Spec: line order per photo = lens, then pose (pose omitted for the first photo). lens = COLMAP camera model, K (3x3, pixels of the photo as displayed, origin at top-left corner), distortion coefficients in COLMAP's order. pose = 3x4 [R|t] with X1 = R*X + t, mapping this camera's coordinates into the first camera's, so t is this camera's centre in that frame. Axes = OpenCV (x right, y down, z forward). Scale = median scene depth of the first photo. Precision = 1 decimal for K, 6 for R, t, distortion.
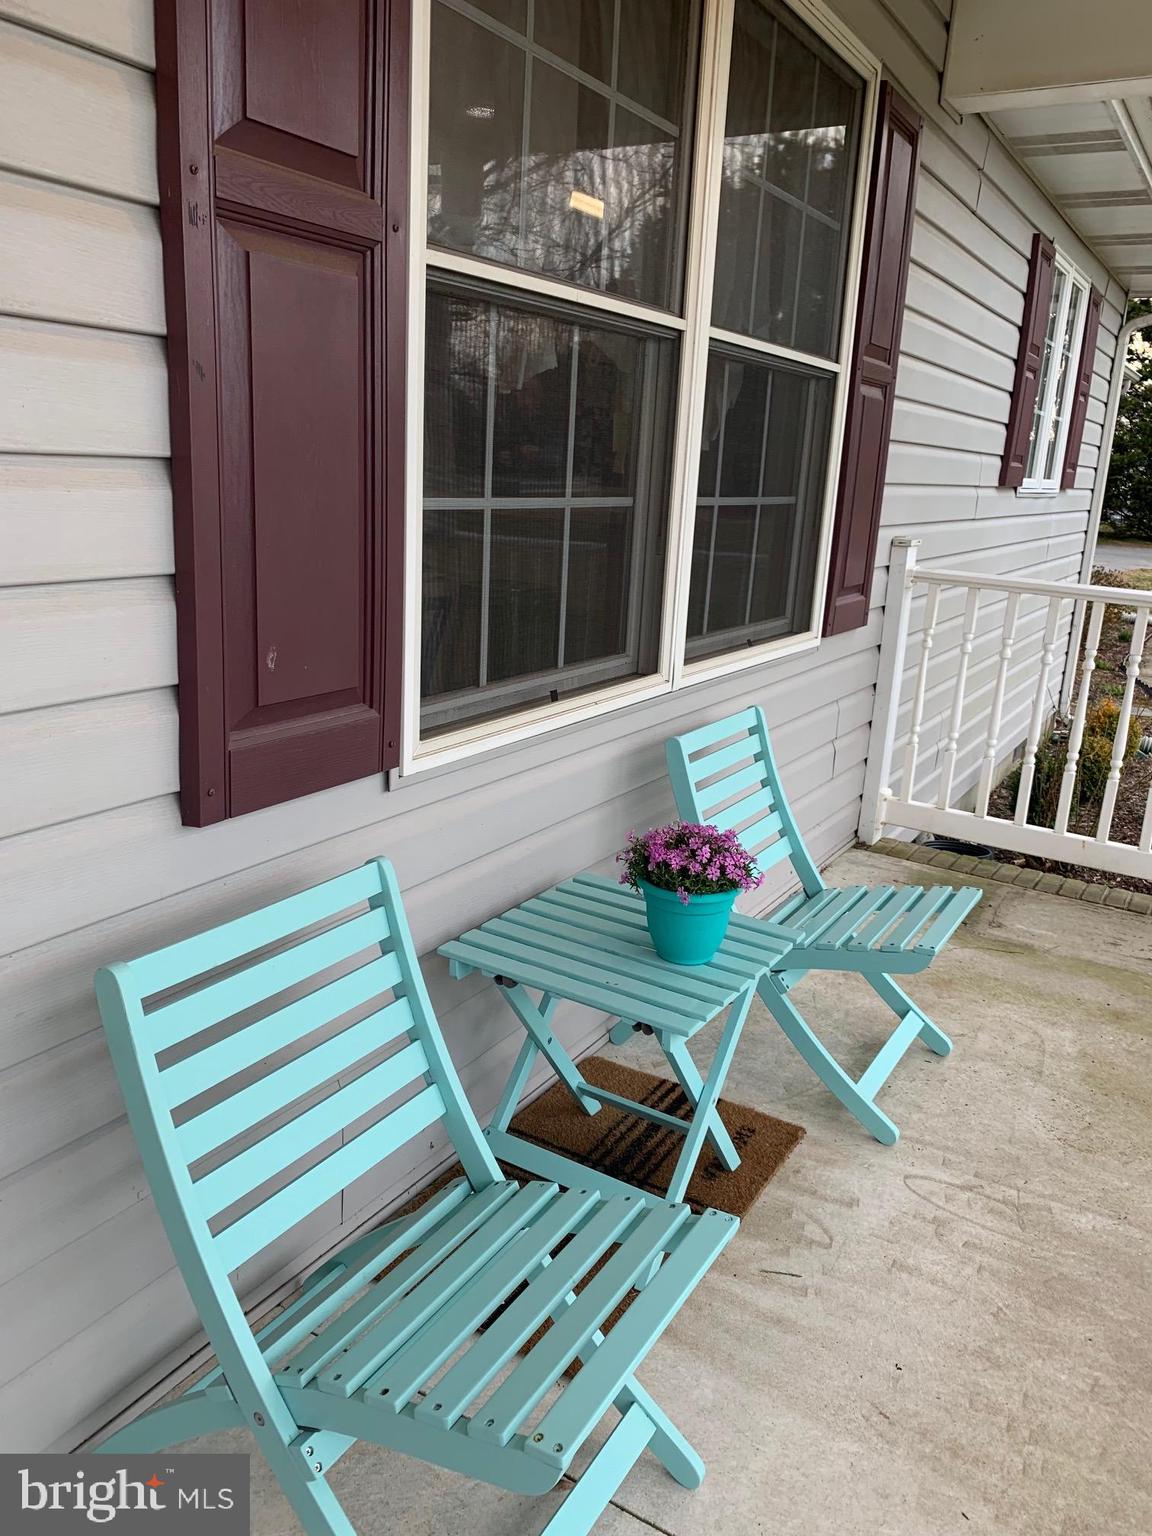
lens RADIAL K [[1164.8, 0, 576.0], [0, 1164.8, 768.0], [0, 0, 1]] dist [0.059891, -0.050278]
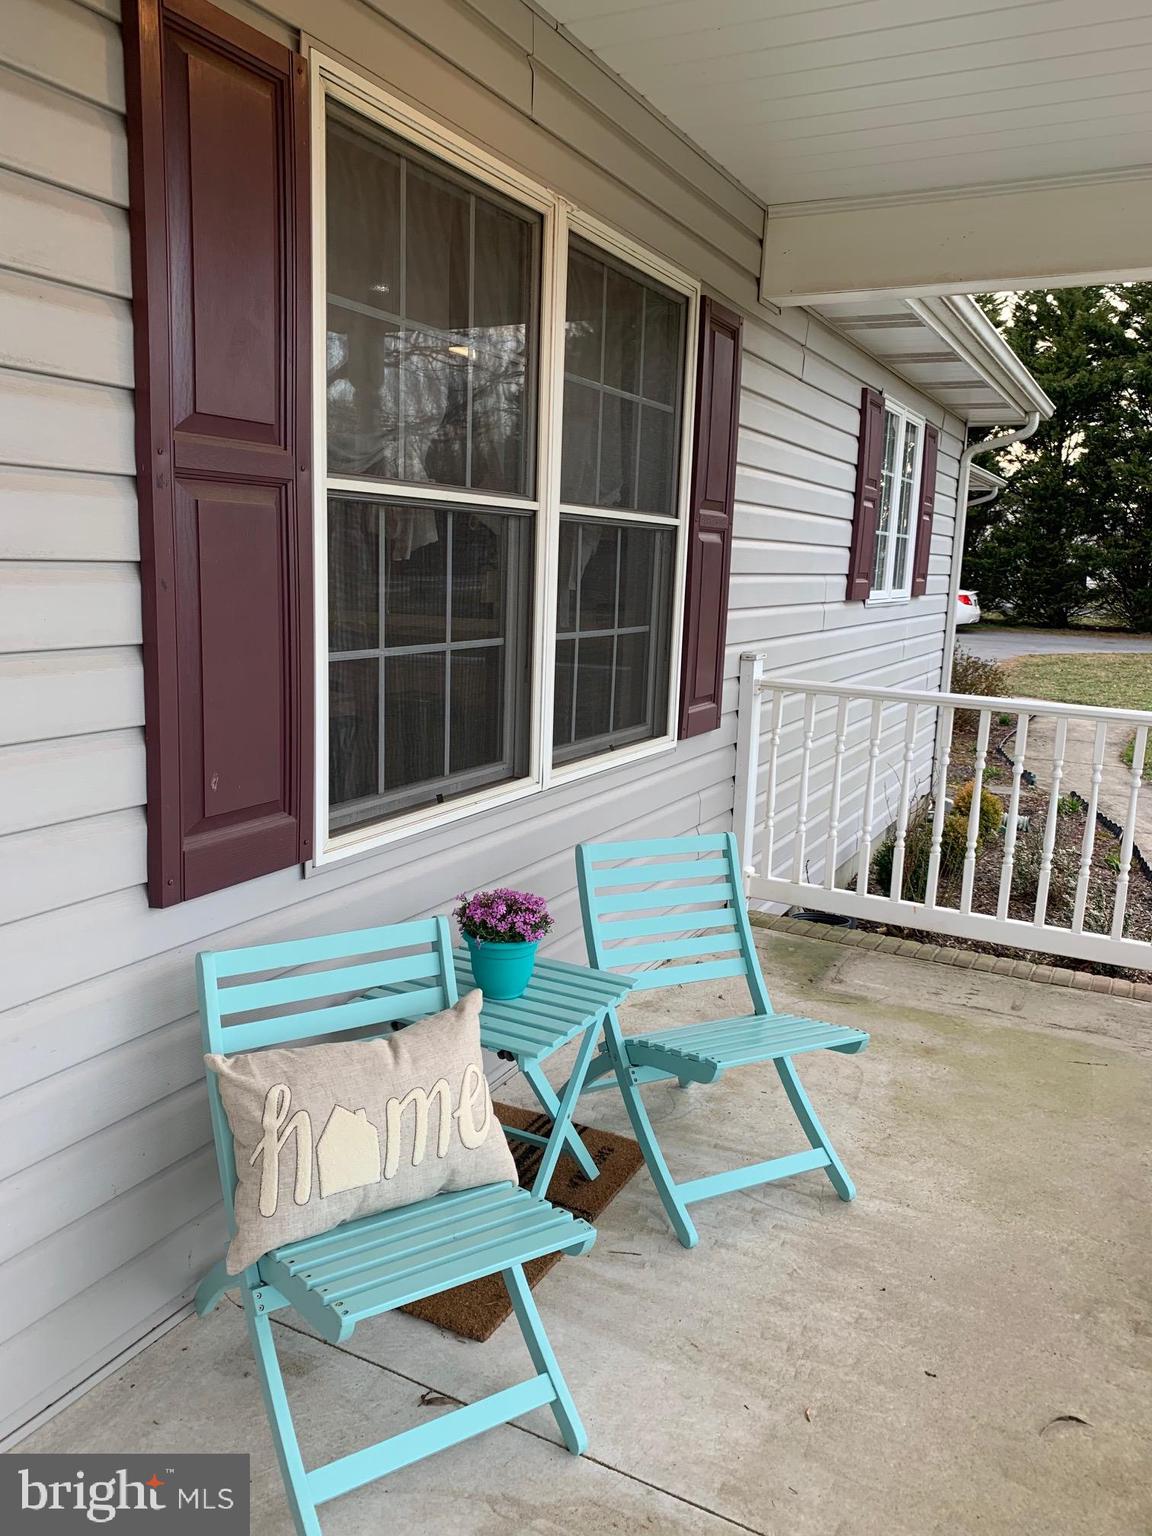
lens RADIAL K [[1164.8, 0, 576.0], [0, 1164.8, 768.0], [0, 0, 1]] dist [0.059891, -0.050278]
pose [[0.997587, -0.027290, 0.063844, 0.043526], [0.032167, 0.996539, -0.076649, 0.004836], [-0.061532, 0.078518, 0.995012, -0.228726]]
